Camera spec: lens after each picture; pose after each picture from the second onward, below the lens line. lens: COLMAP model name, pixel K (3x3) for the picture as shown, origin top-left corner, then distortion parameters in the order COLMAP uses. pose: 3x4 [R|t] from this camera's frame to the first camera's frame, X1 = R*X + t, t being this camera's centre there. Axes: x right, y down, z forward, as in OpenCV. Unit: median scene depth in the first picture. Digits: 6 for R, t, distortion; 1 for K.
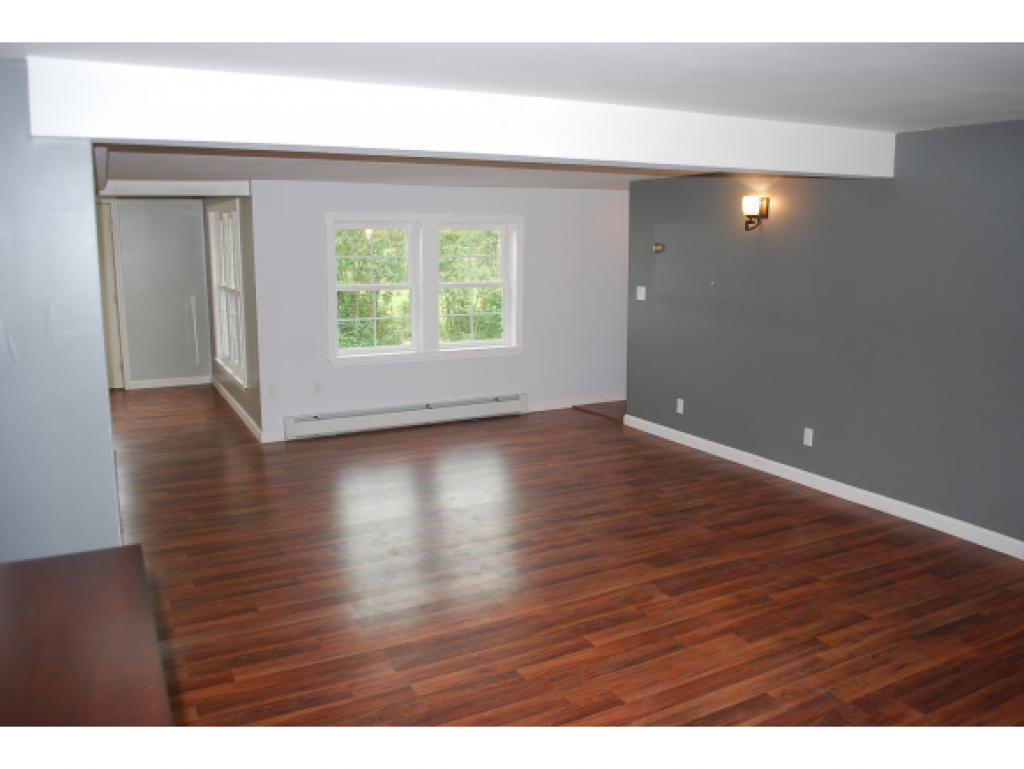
lens RADIAL K [[805.5, 0, 512.0], [0, 805.5, 384.5], [0, 0, 1]] dist [-0.031979, 0.000073]
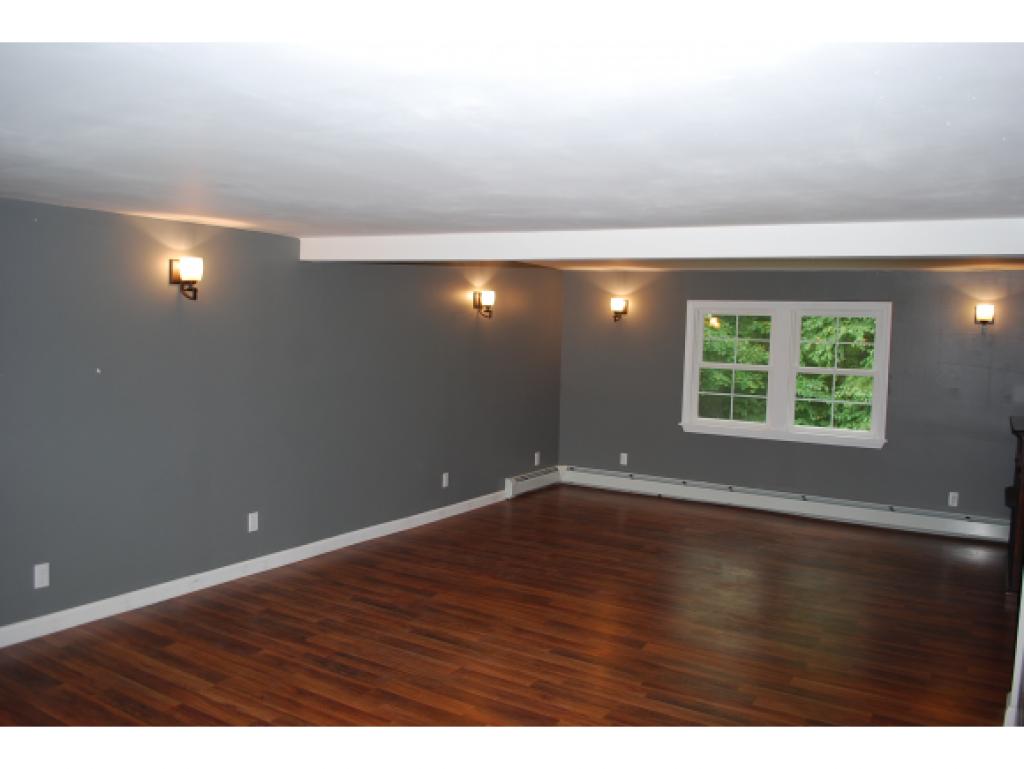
lens RADIAL K [[805.5, 0, 512.0], [0, 805.5, 384.5], [0, 0, 1]] dist [-0.031979, 0.000073]
pose [[-0.525137, -0.059568, 0.848930, -0.672862], [0.116914, 0.983039, 0.141300, -0.221648], [-0.842948, 0.173454, -0.509266, 1.402361]]
